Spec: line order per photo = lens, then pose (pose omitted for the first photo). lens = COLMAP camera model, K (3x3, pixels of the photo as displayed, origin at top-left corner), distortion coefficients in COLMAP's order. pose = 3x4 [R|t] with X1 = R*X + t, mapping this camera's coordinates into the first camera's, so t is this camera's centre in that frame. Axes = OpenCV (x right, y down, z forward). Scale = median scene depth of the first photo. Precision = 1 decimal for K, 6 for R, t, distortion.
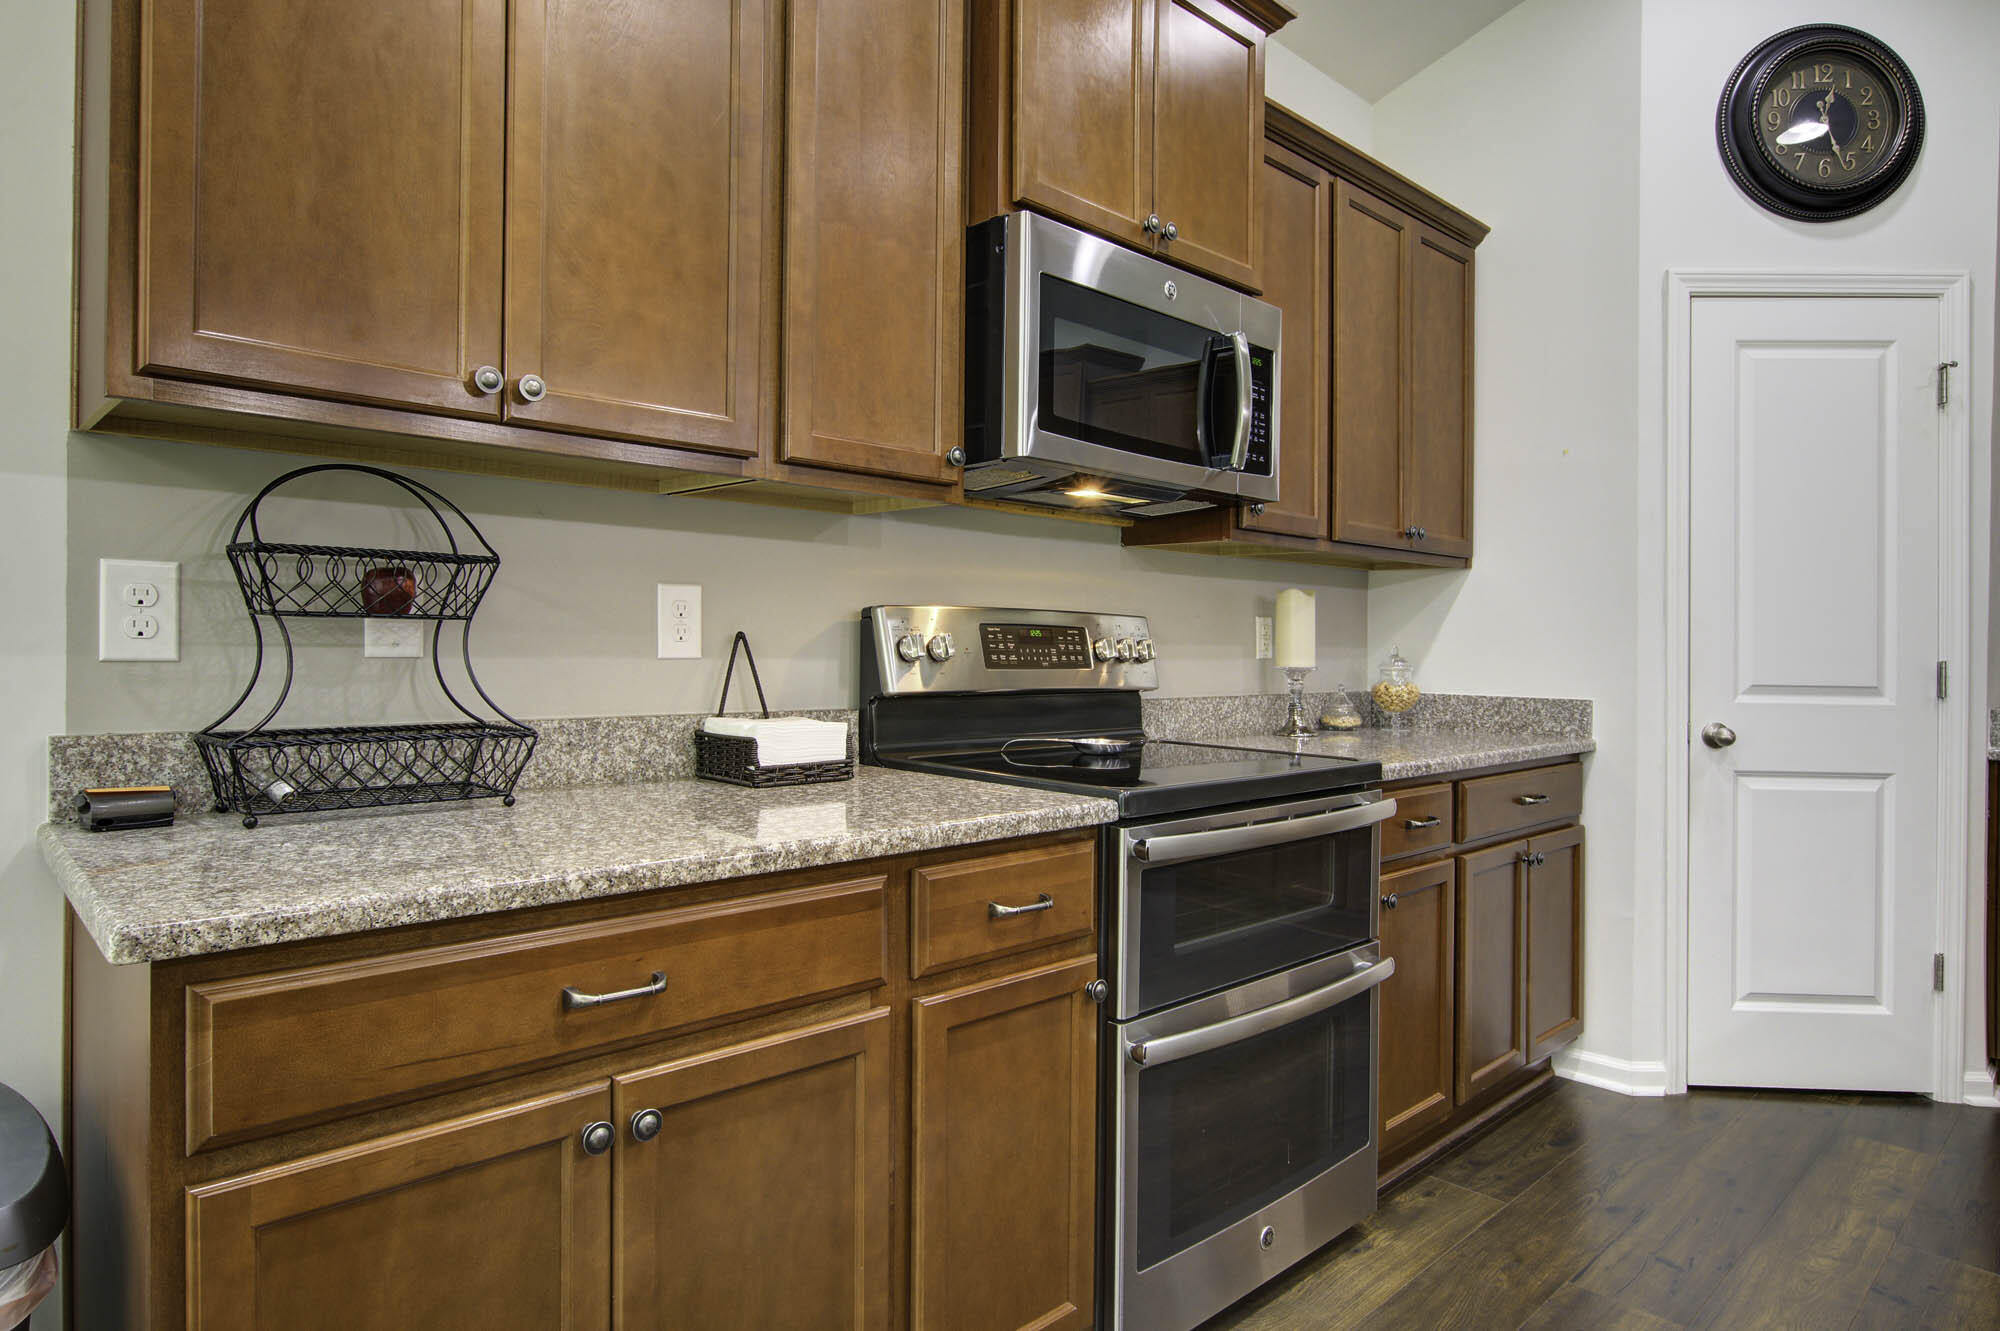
lens RADIAL K [[1166.1, 0, 992.4], [0, 1166.1, 600.8], [0, 0, 1]] dist [-0.002439, 0.000826]
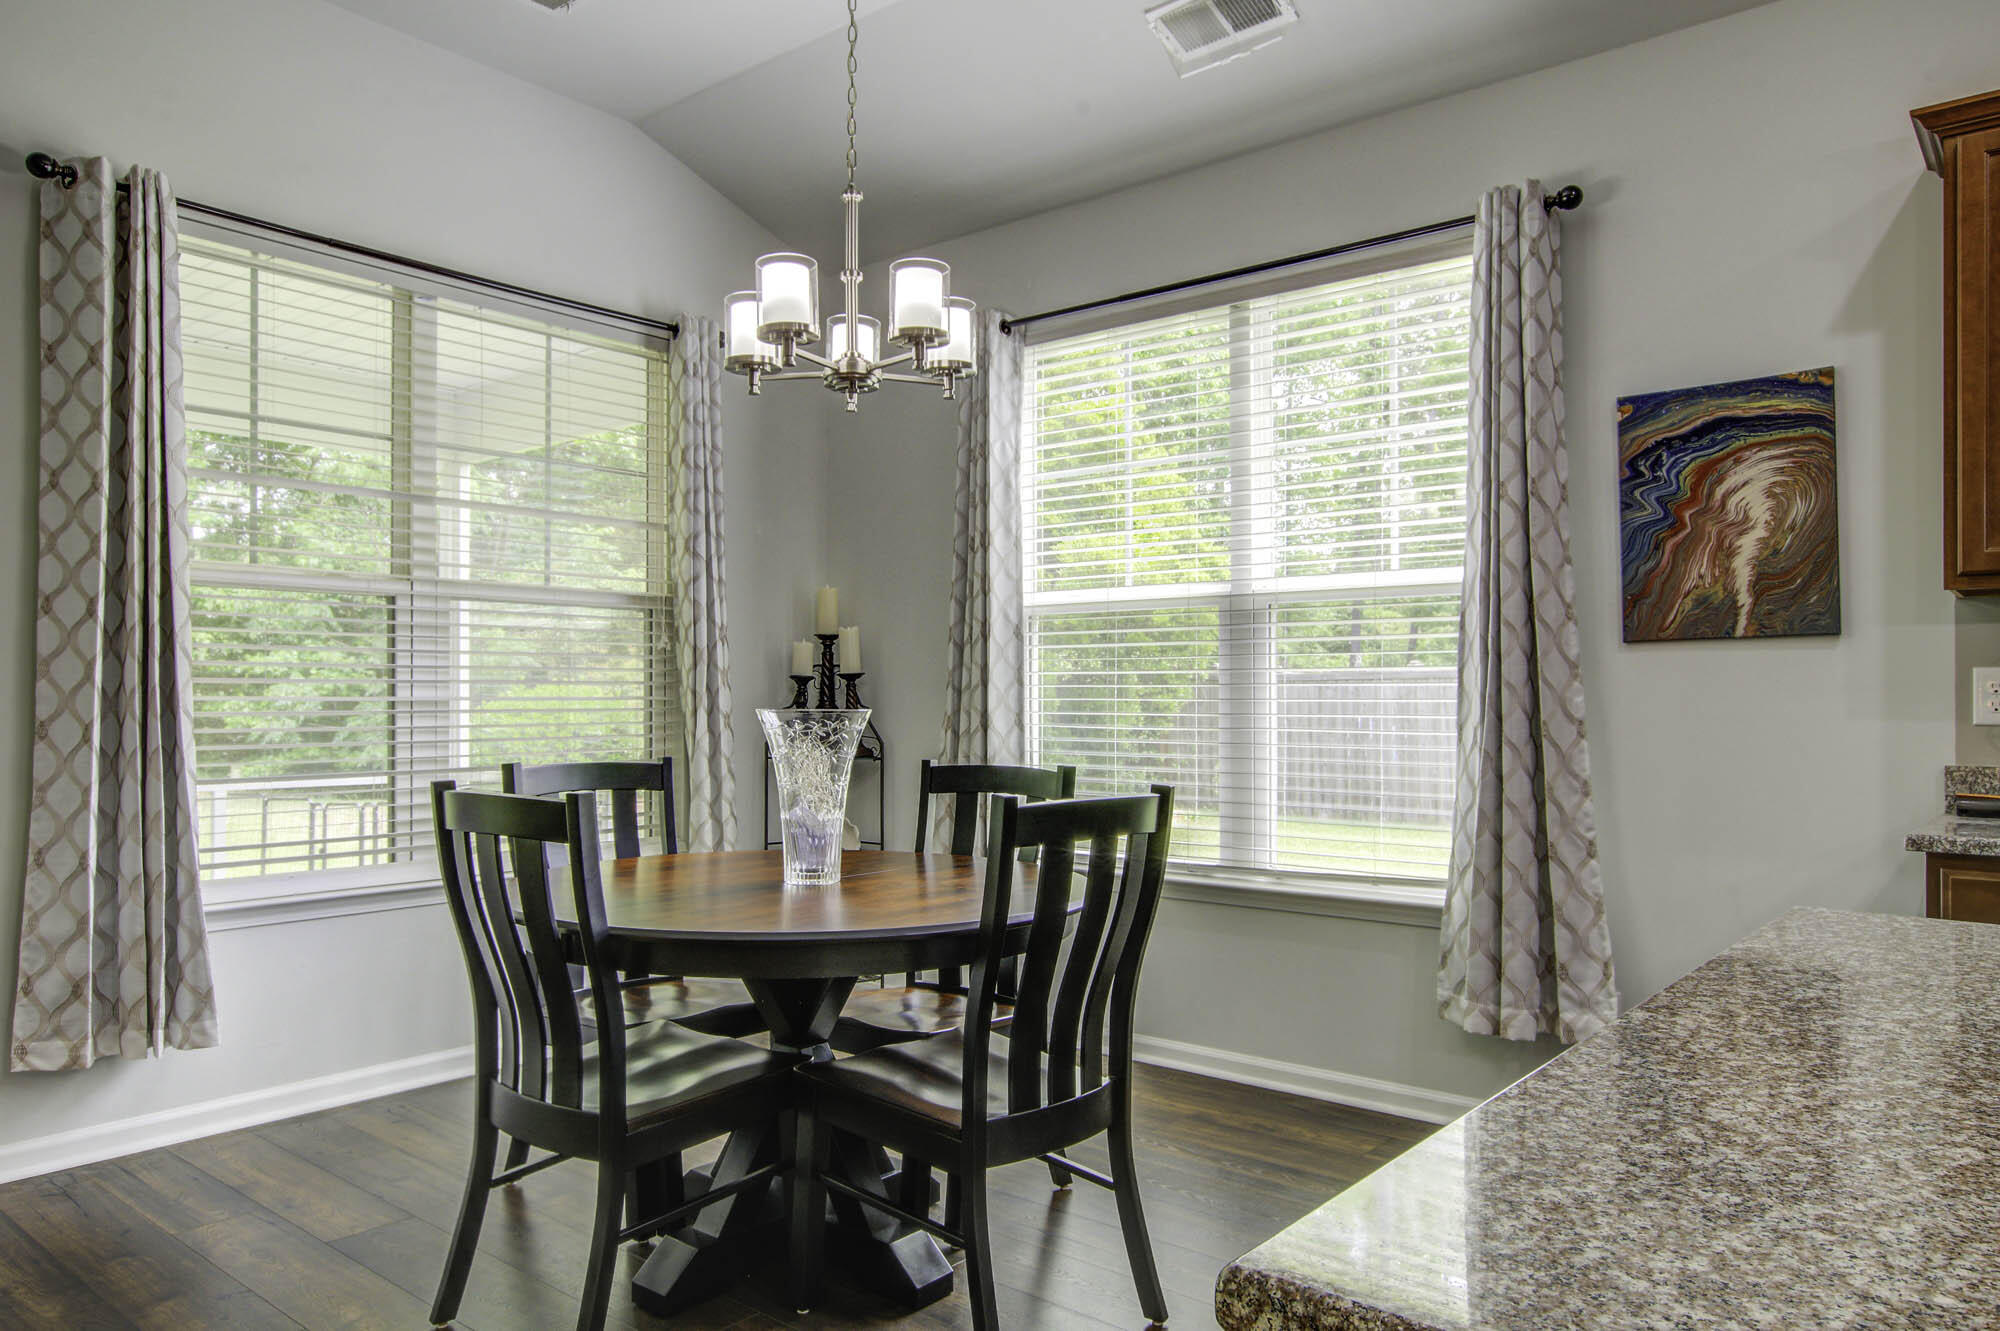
lens RADIAL K [[1353.8, 0, 994.0], [0, 1353.8, 693.3], [0, 0, 1]] dist [-0.005629, -0.001108]
pose [[0.115887, -0.020520, -0.993050, 0.691476], [0.032738, 0.999322, -0.016829, -0.006621], [0.992723, -0.030561, 0.116480, -0.448667]]
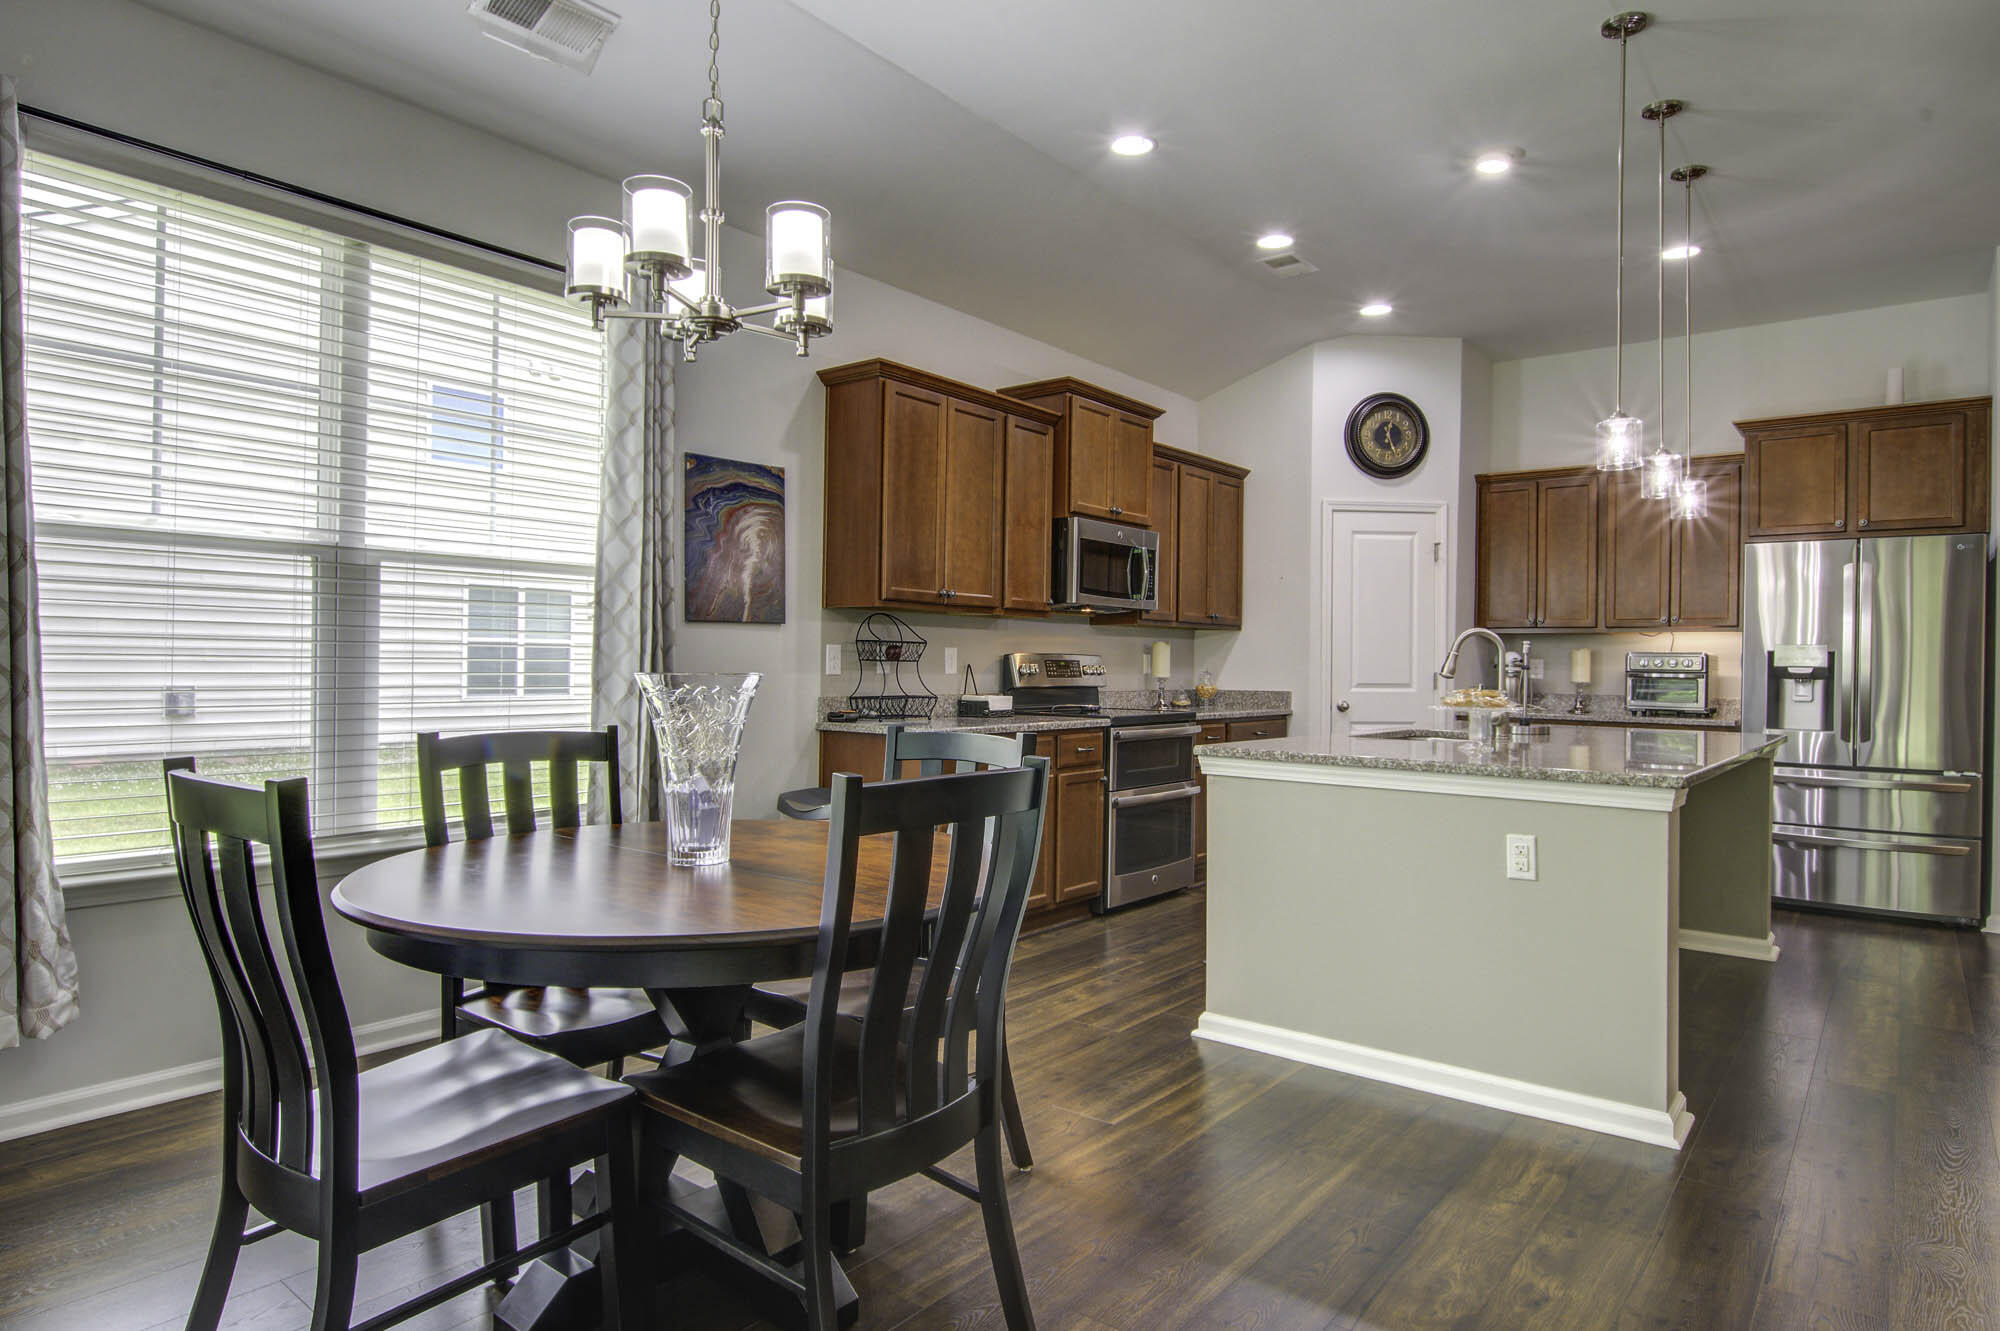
lens RADIAL K [[1147.7, 0, 995.3], [0, 1147.7, 663.8], [0, 0, 1]] dist [-0.003177, -0.001643]
pose [[0.991522, -0.007134, 0.129740, -0.437869], [0.002604, 0.999382, 0.035049, -0.058981], [-0.129910, -0.034414, 0.990928, -1.458375]]
